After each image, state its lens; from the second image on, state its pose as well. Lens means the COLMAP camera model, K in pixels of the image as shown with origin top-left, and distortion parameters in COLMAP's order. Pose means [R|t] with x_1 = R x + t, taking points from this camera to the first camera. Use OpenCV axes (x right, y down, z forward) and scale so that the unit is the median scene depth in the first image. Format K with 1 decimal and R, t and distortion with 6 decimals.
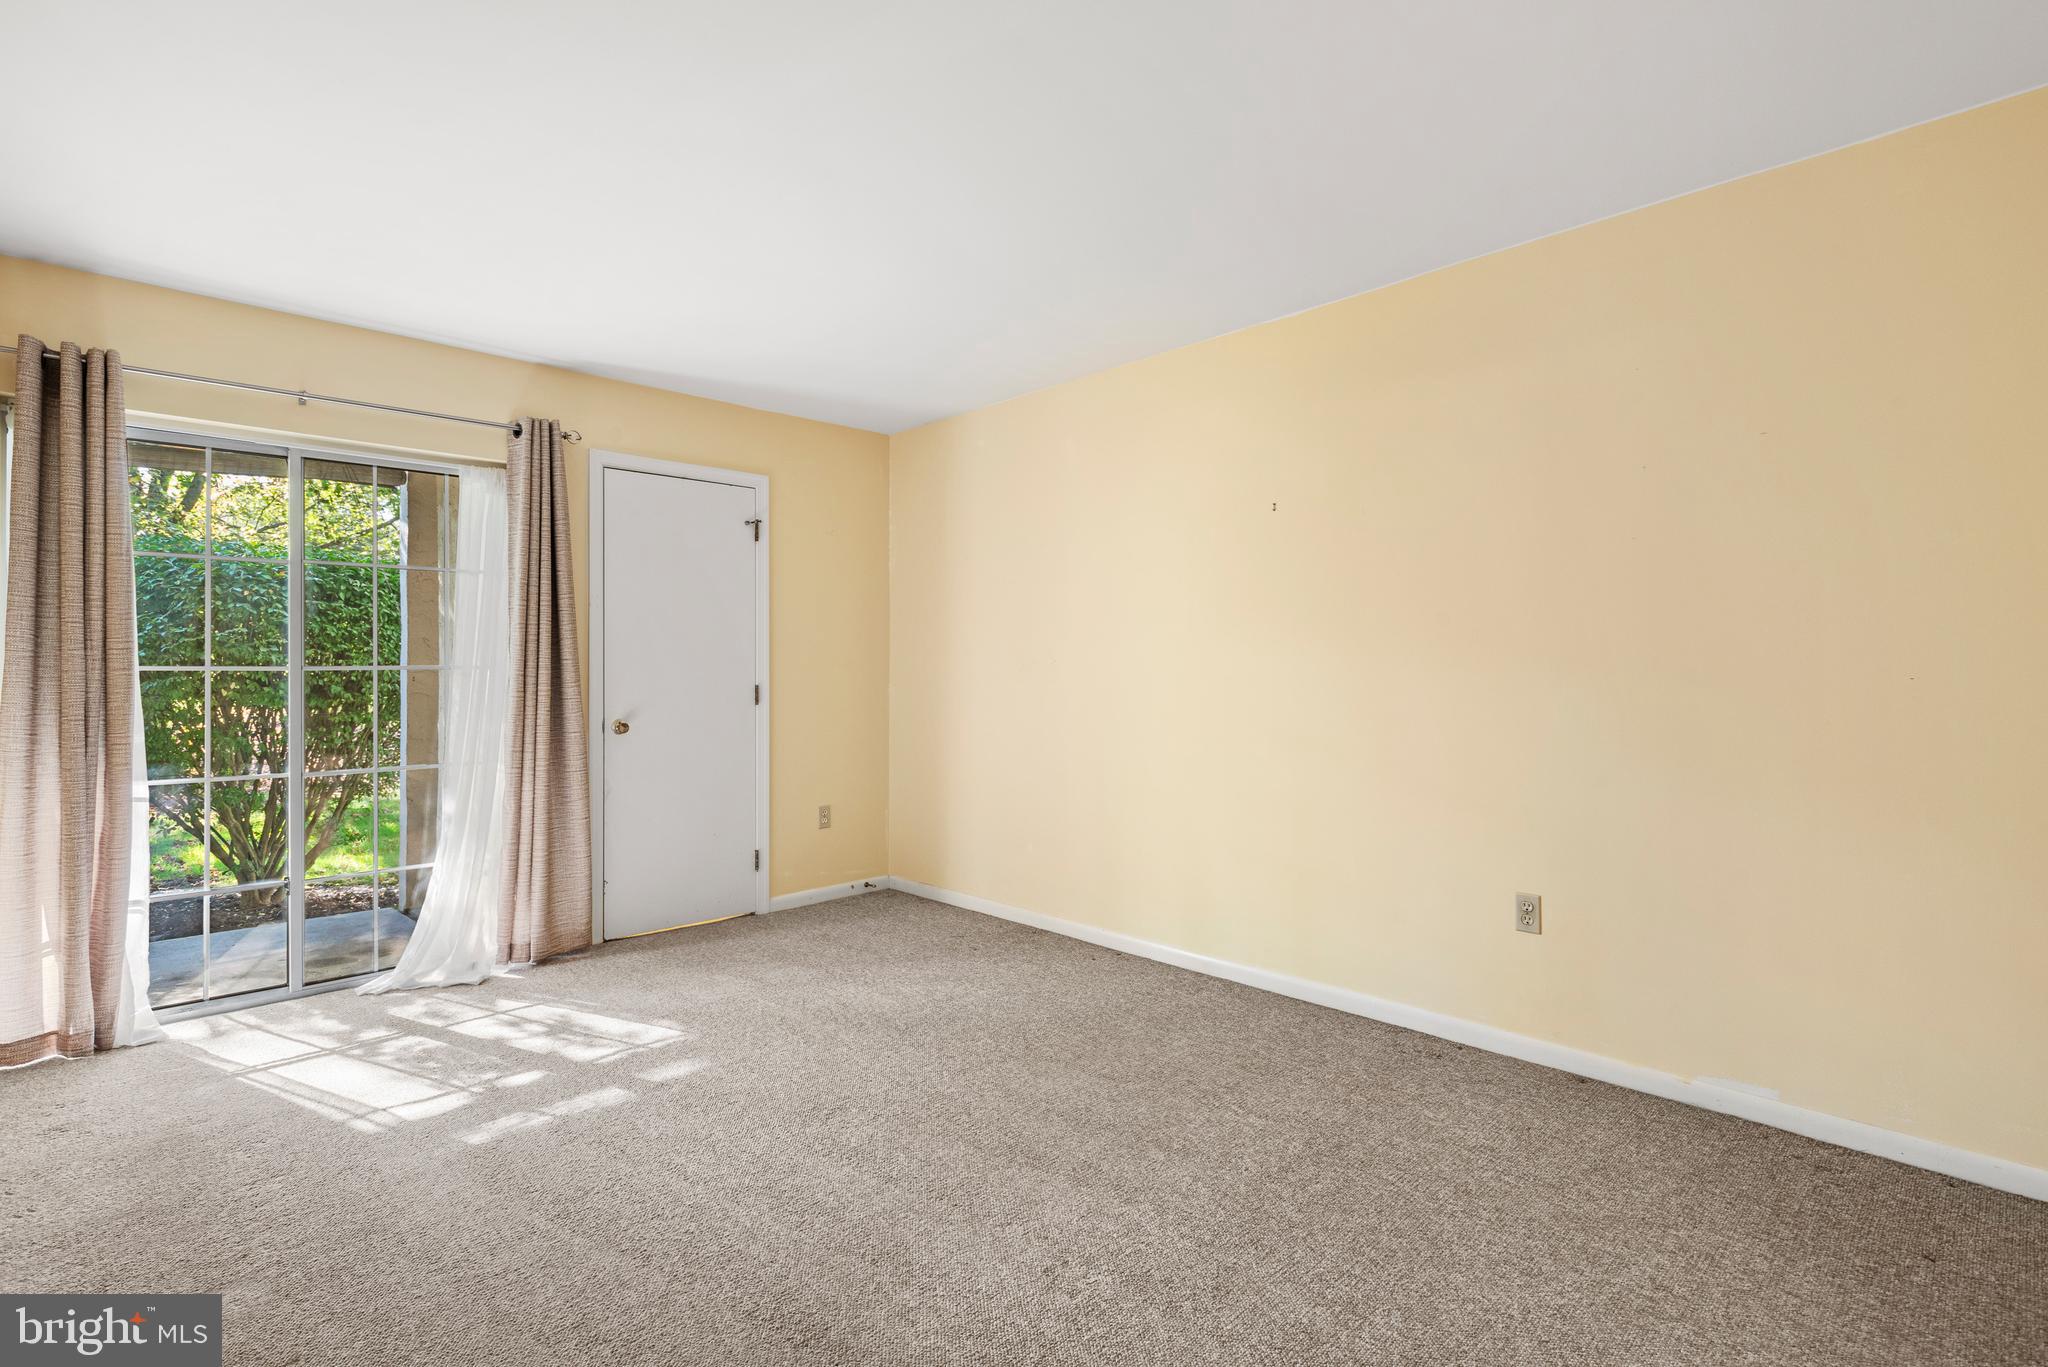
lens RADIAL K [[972.0, 0, 1022.2], [0, 972.0, 672.5], [0, 0, 1]] dist [0.020031, -0.006736]
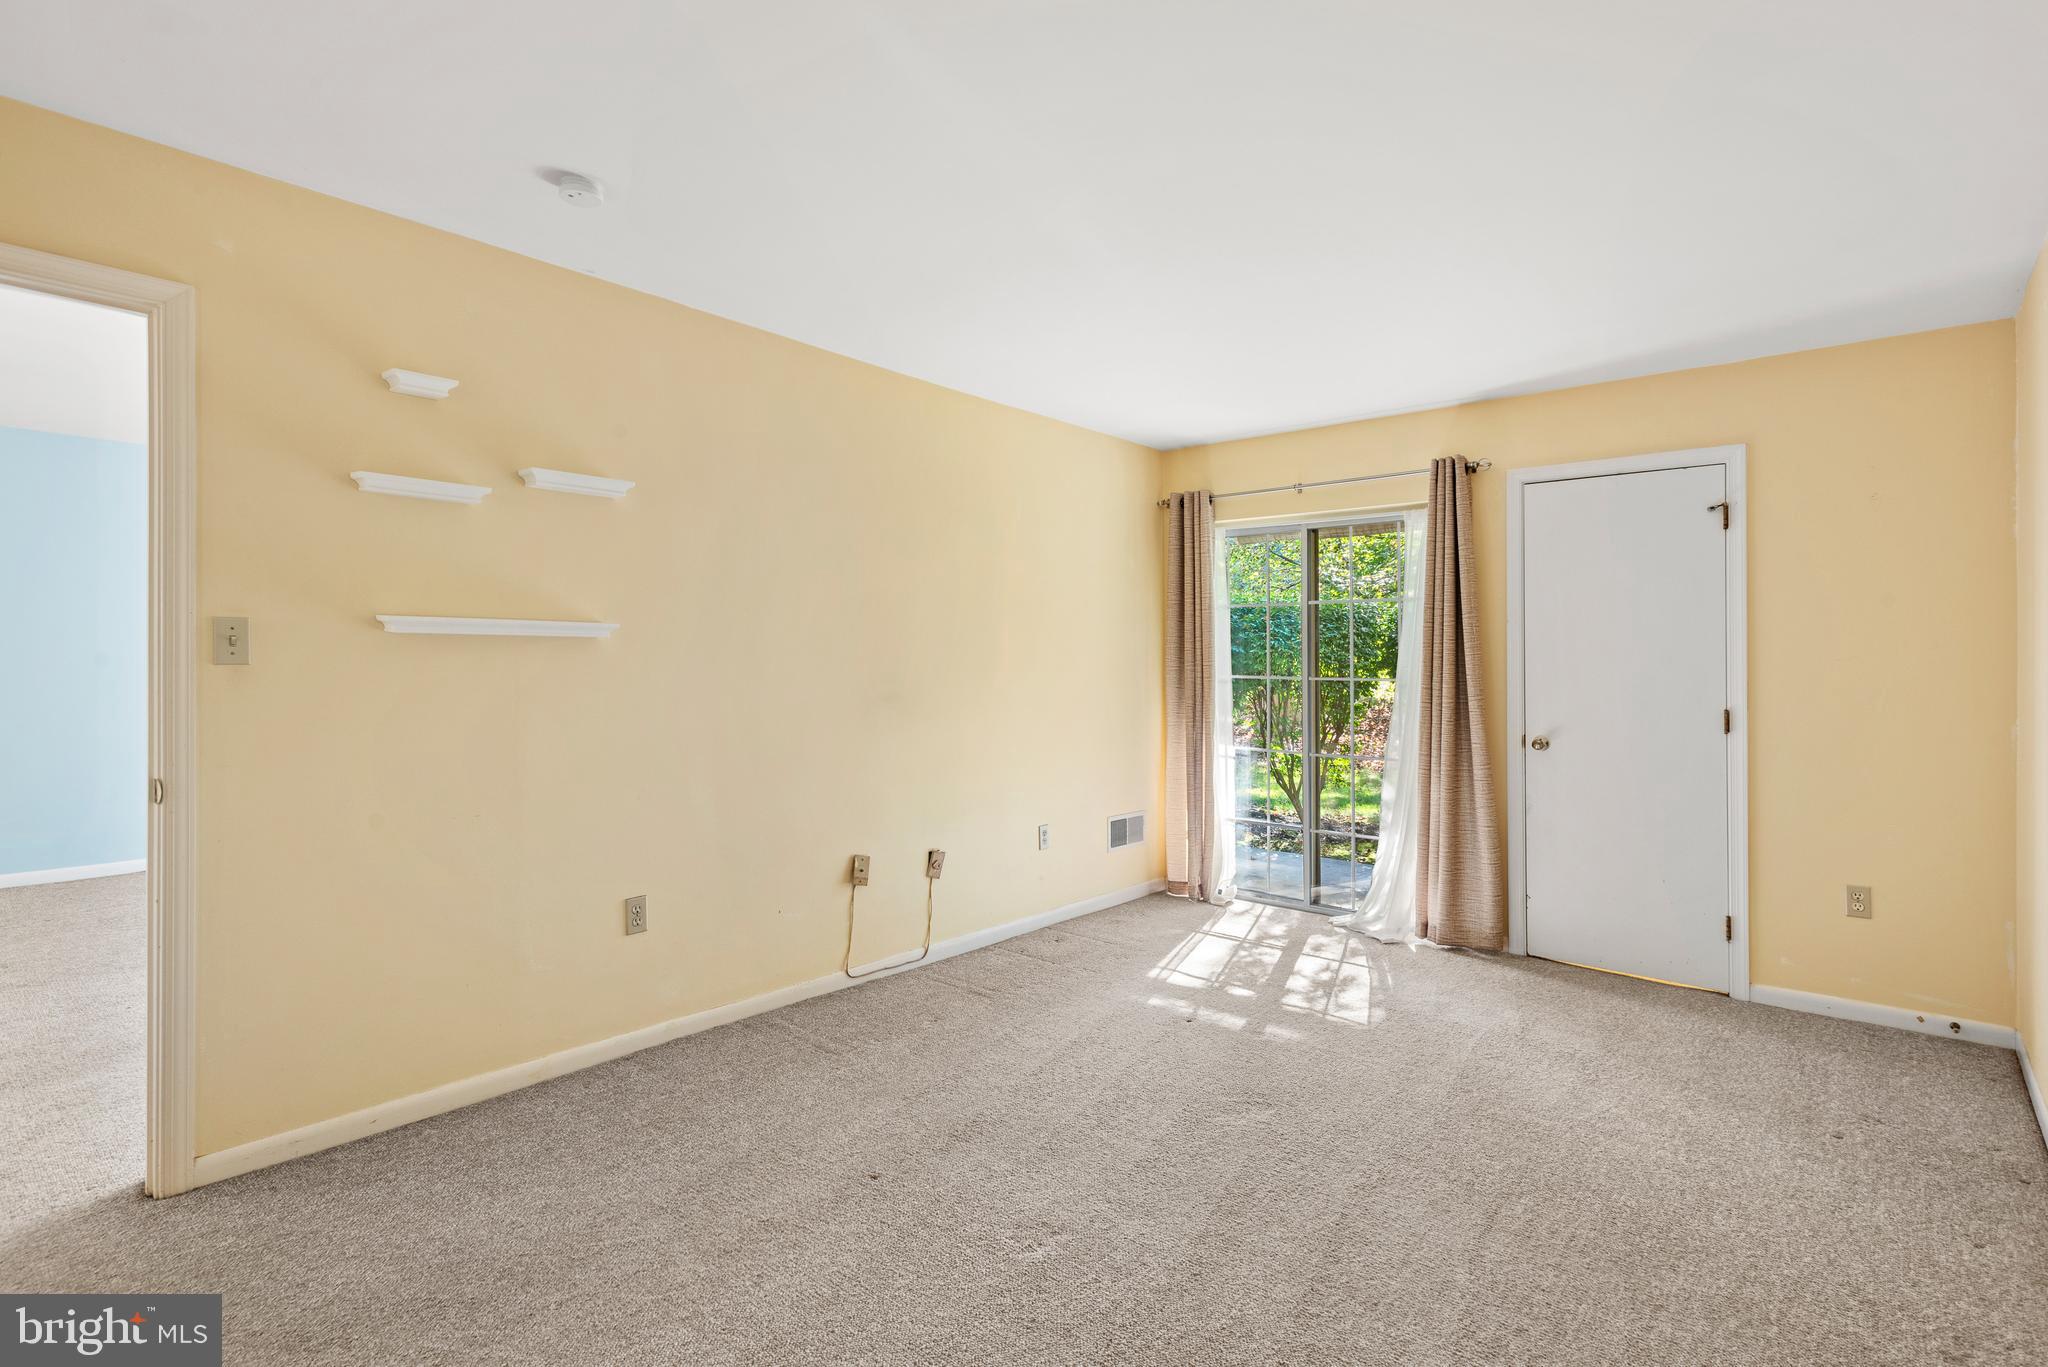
lens RADIAL K [[972.0, 0, 1028.8], [0, 972.0, 671.0], [0, 0, 1]] dist [0.020031, -0.006736]
pose [[0.108339, 0.014785, -0.994004, 0.577156], [-0.014084, 0.999812, 0.013336, -0.026093], [0.994014, 0.012554, 0.108527, 0.425353]]
